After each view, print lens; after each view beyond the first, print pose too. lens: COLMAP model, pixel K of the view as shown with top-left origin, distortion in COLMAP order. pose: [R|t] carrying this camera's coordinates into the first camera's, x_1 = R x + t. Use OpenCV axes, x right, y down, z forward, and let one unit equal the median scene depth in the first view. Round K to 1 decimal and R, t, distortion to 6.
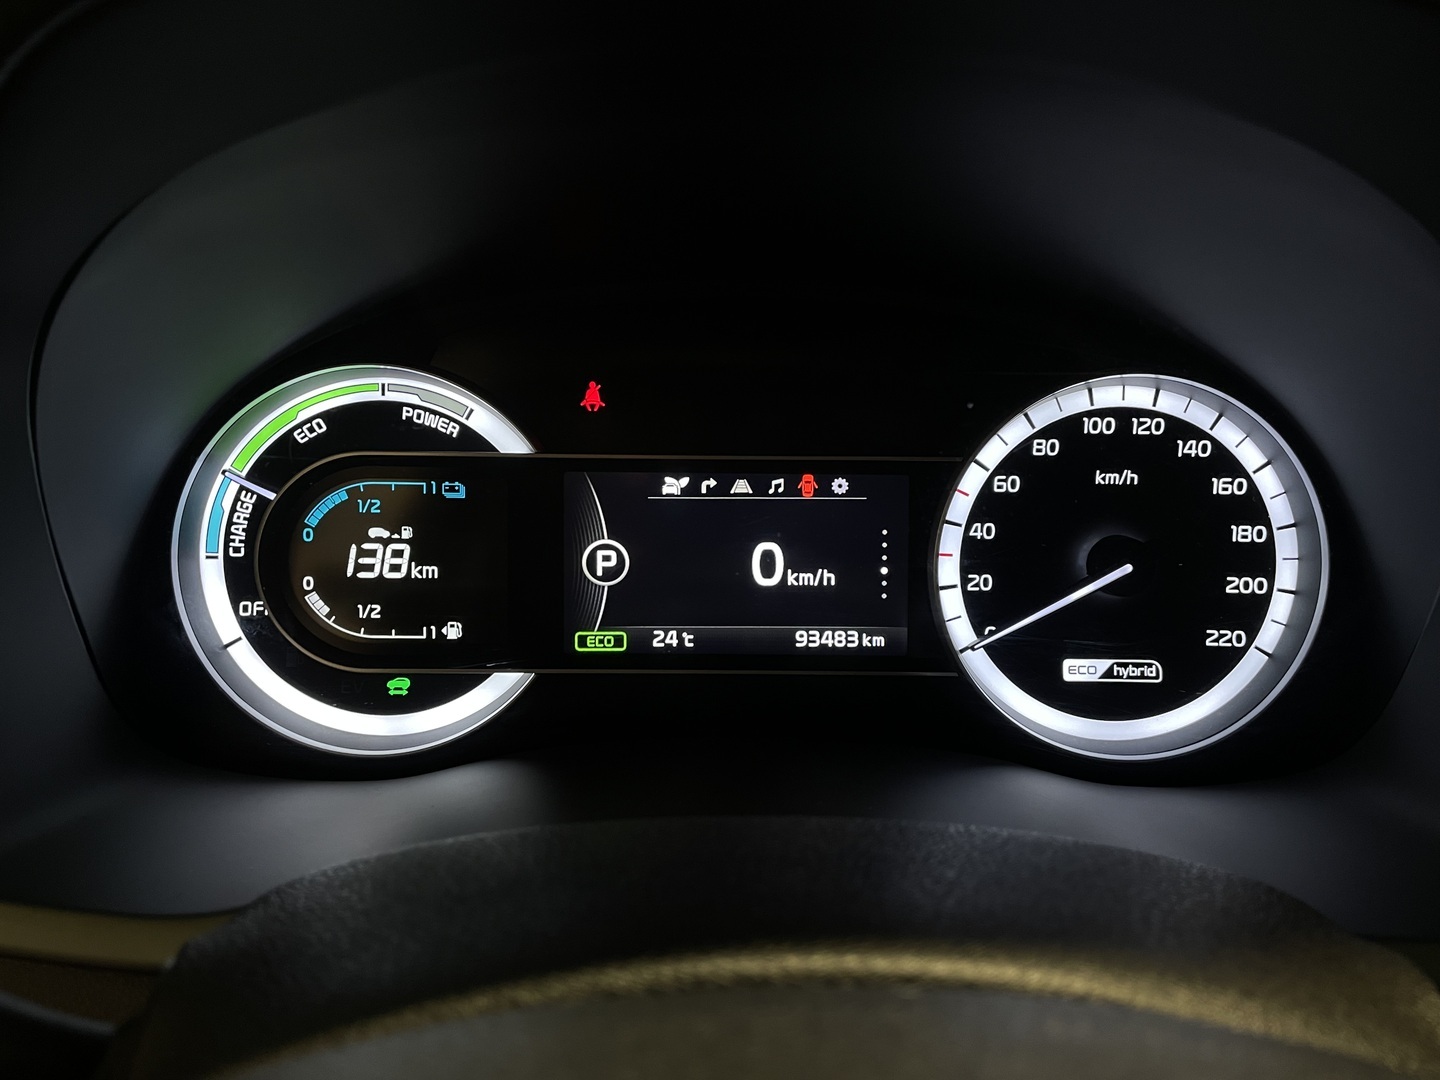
lens RADIAL K [[1115.2, 0, 708.2], [0, 1115.2, 526.6], [0, 0, 1]] dist [0.081325, -0.112573]
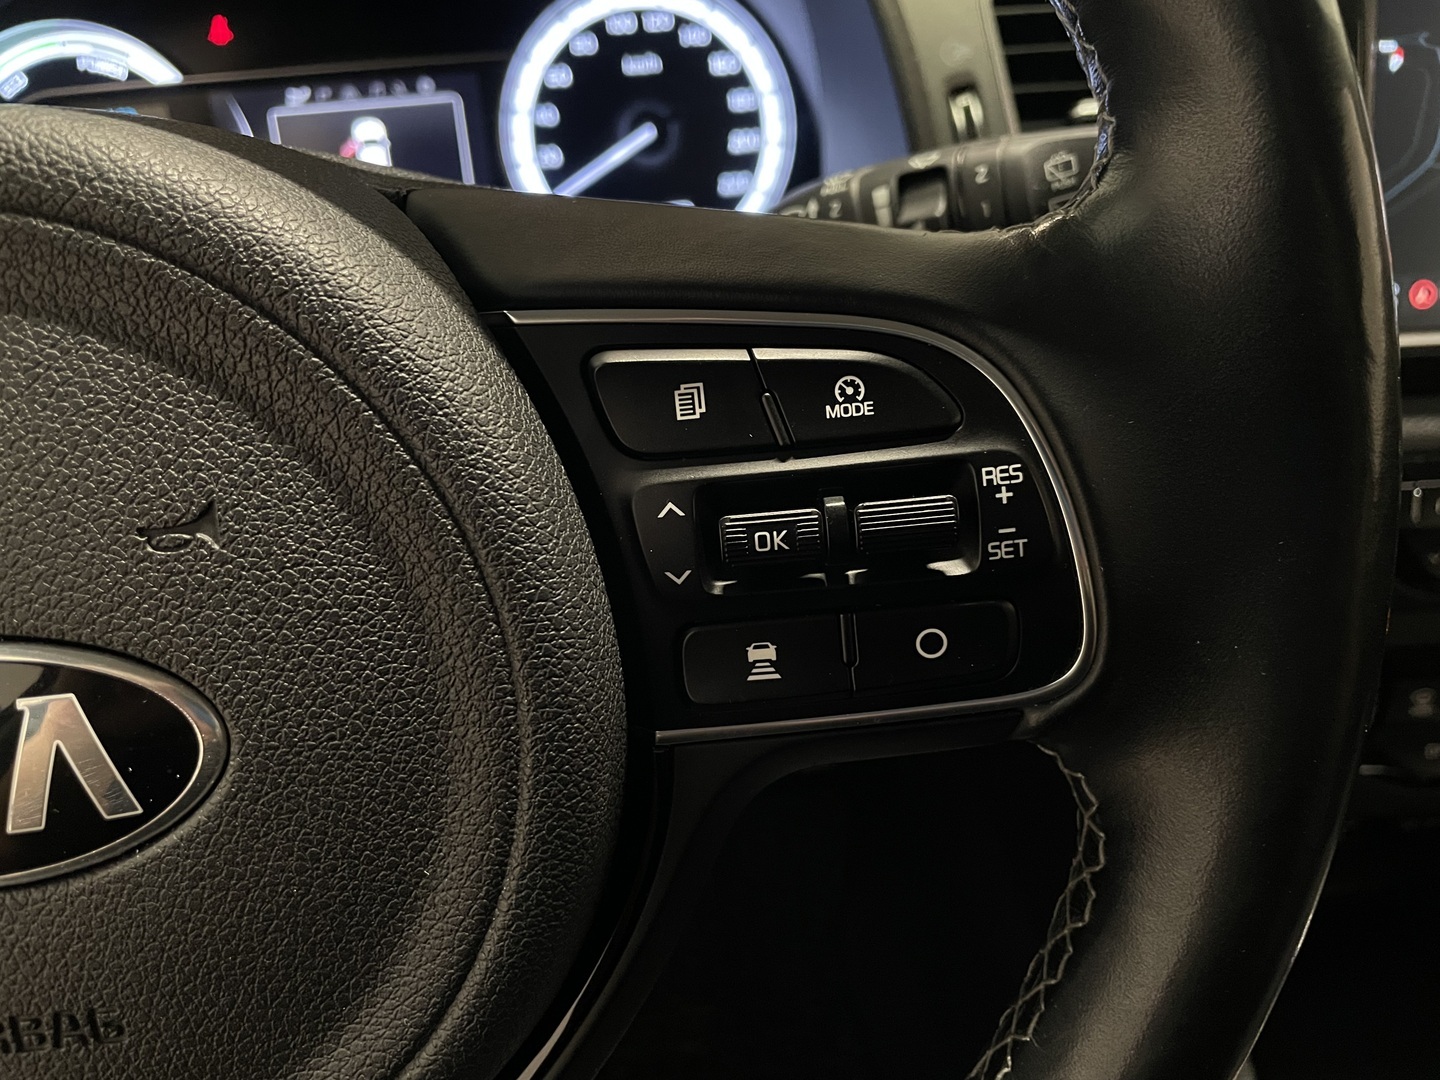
lens RADIAL K [[1115.2, 0, 720.1], [0, 1115.2, 528.5], [0, 0, 1]] dist [0.081325, -0.112573]
pose [[0.992760, -0.109627, 0.049091, 0.335297], [0.097761, 0.974892, 0.200073, 0.237587], [-0.069792, -0.193825, 0.978550, -0.426830]]
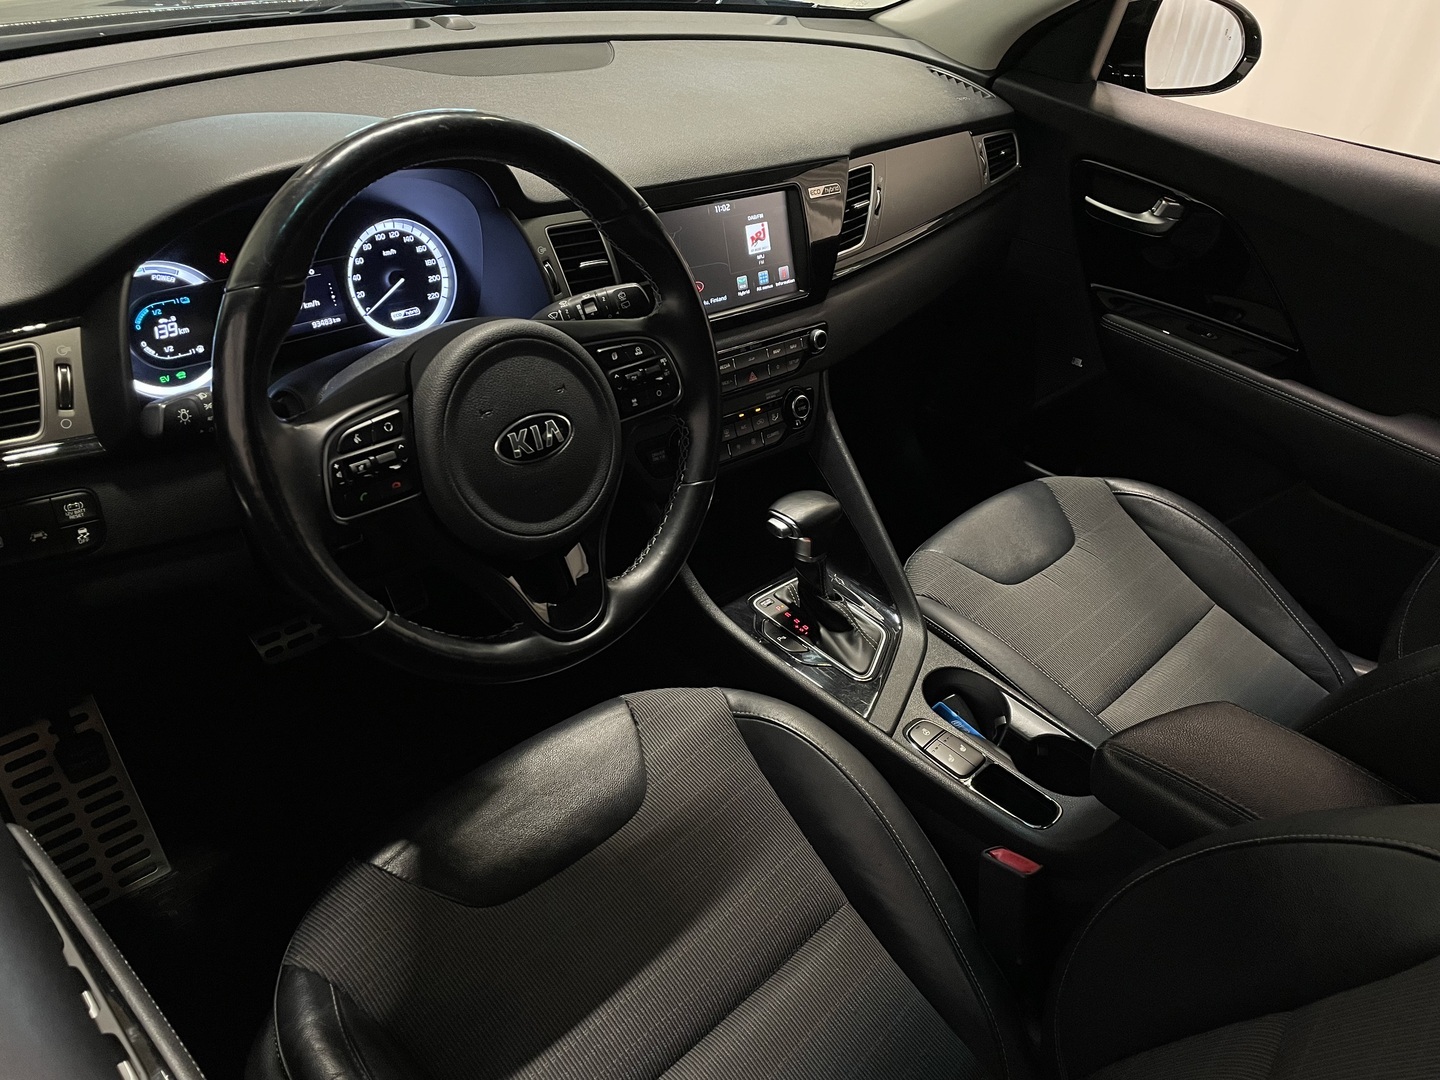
lens RADIAL K [[1115.2, 0, 747.6], [0, 1115.2, 523.5], [0, 0, 1]] dist [0.081325, -0.112573]
pose [[0.694473, -0.344151, 0.631876, -1.231926], [0.196558, 0.935531, 0.293507, -0.063577], [-0.692151, -0.079632, 0.717347, -2.083193]]
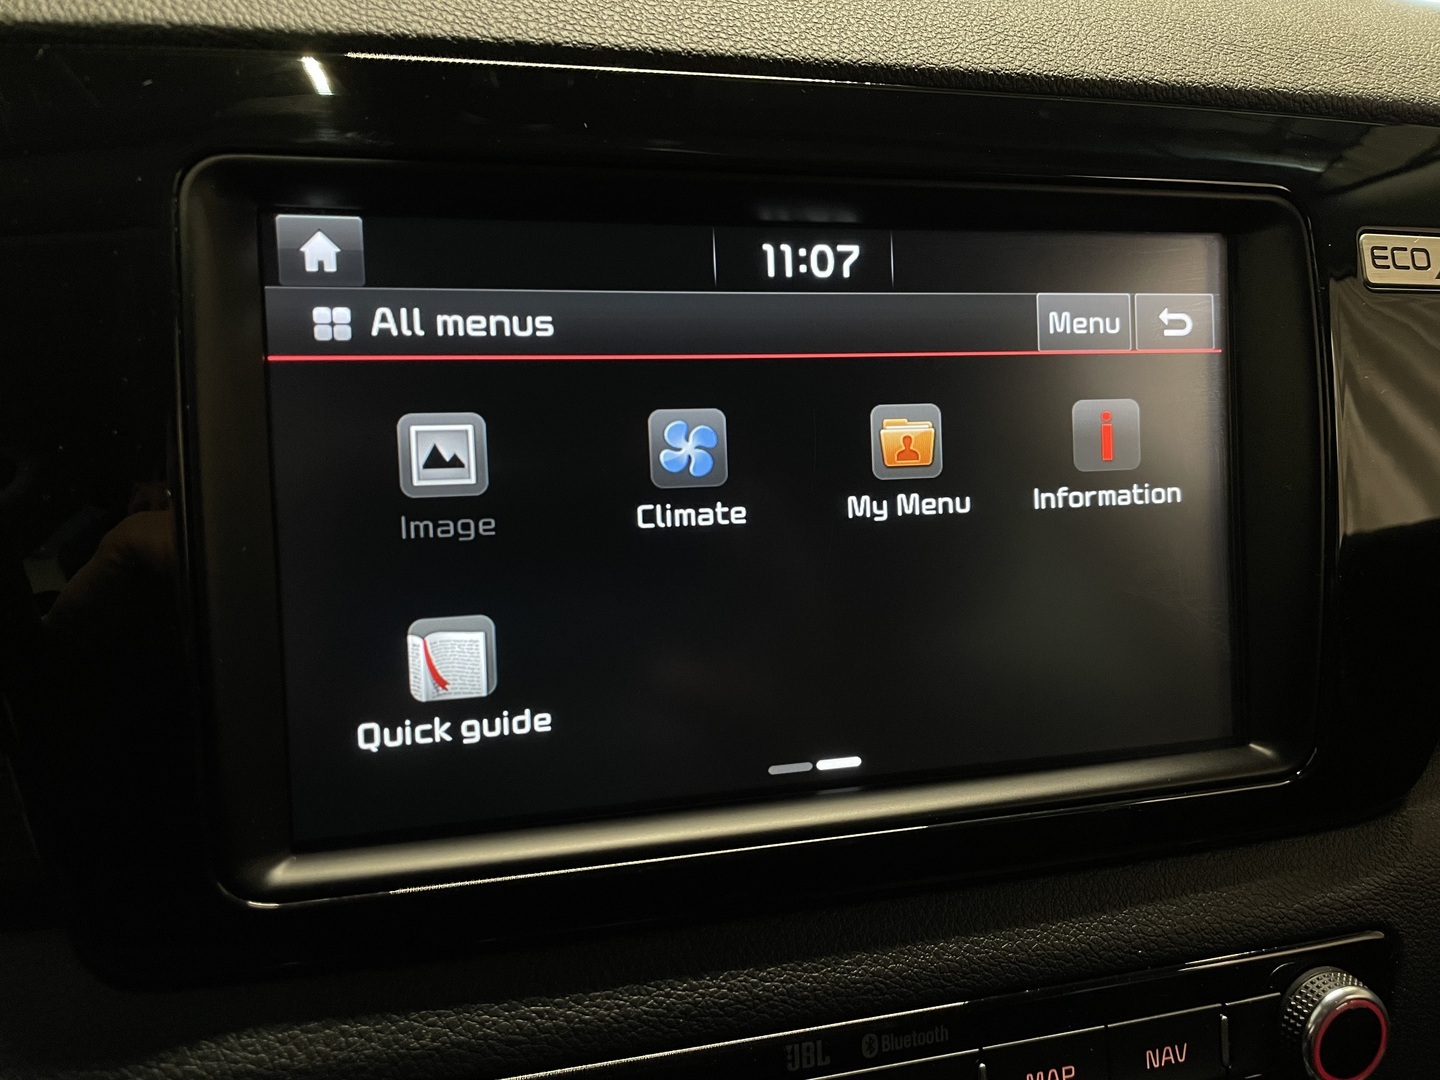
lens RADIAL K [[1115.2, 0, 727.7], [0, 1115.2, 529.2], [0, 0, 1]] dist [0.081325, -0.112573]
pose [[0.949279, -0.079098, 0.304323, 1.090073], [0.087839, 0.996020, -0.015119, 0.196856], [-0.301916, 0.041084, 0.952449, 0.037591]]
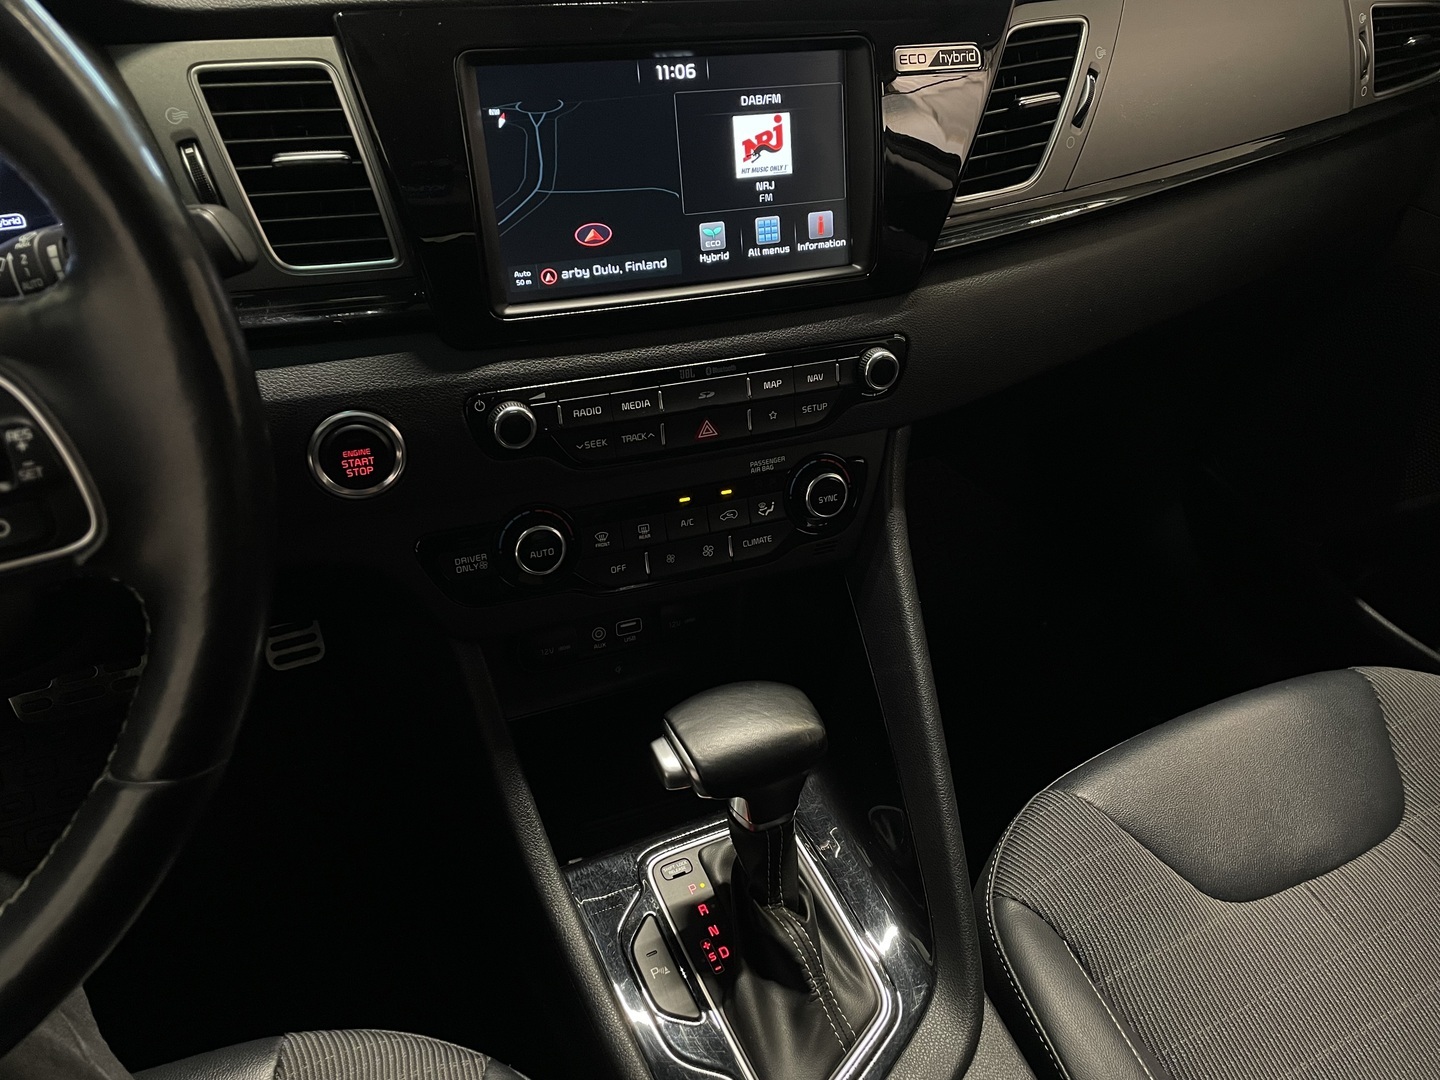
lens RADIAL K [[1115.2, 0, 737.0], [0, 1115.2, 521.7], [0, 0, 1]] dist [0.081325, -0.112573]
pose [[0.899625, -0.227724, 0.372581, 0.646179], [0.116195, 0.947326, 0.298450, 0.179183], [-0.420920, -0.225201, 0.878698, -1.038510]]
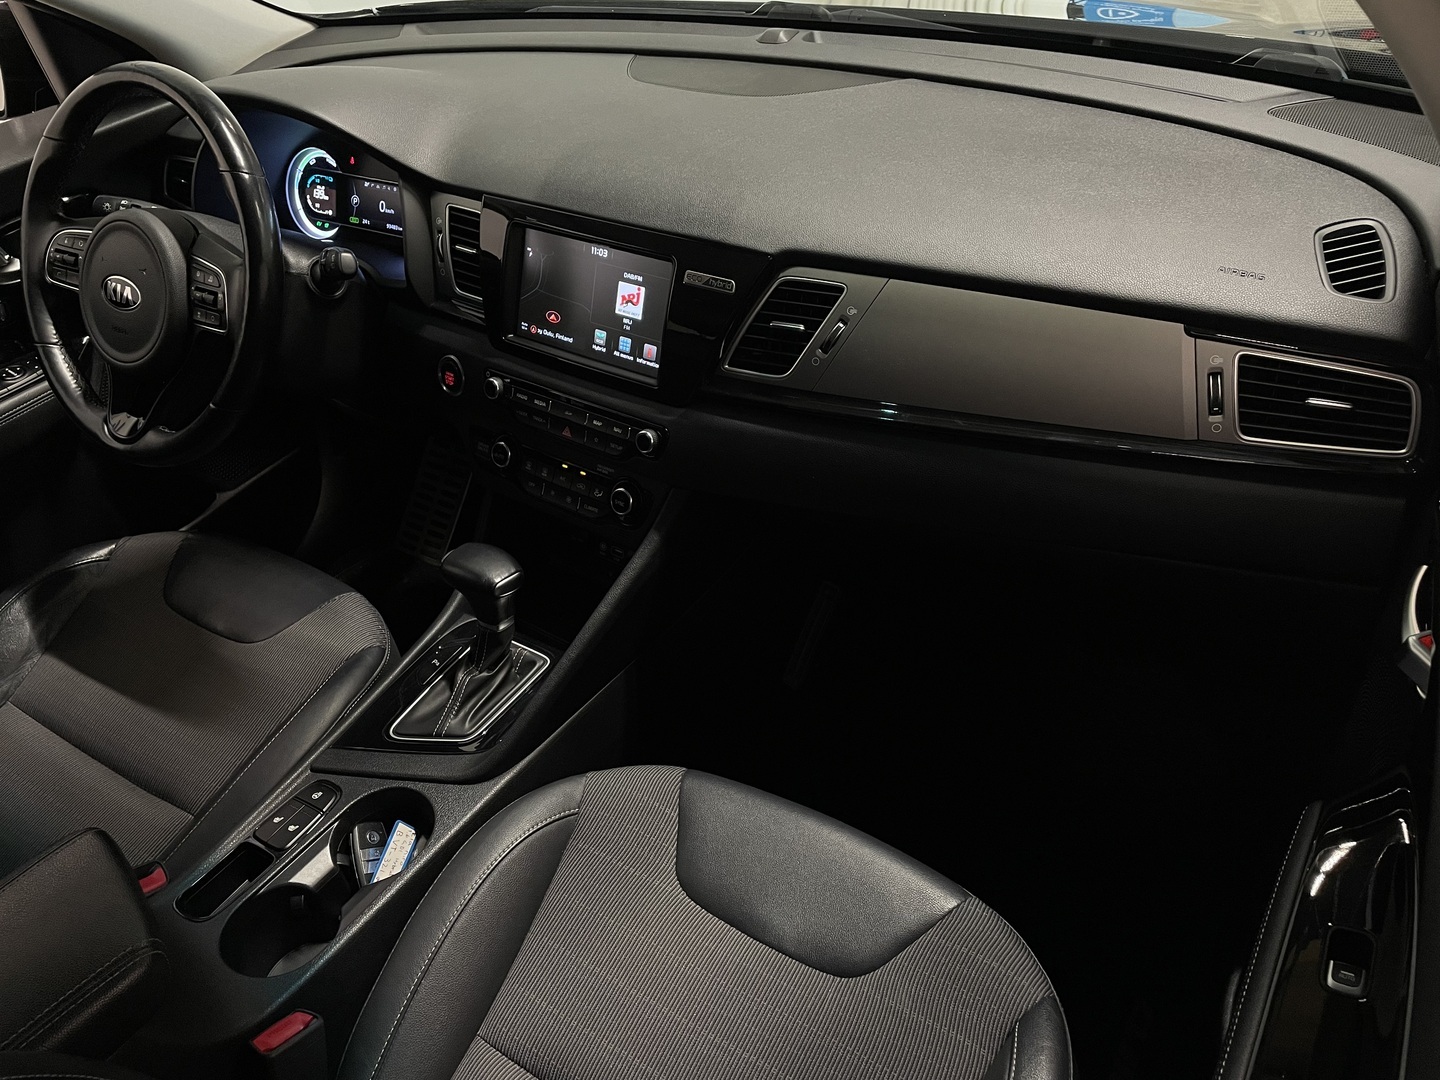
lens RADIAL K [[1115.2, 0, 720.5], [0, 1115.2, 527.1], [0, 0, 1]] dist [0.081325, -0.112573]
pose [[0.835108, 0.262607, -0.483355, 3.471304], [-0.148963, 0.953819, 0.260843, -0.110771], [0.529533, -0.145830, 0.835660, -2.040911]]
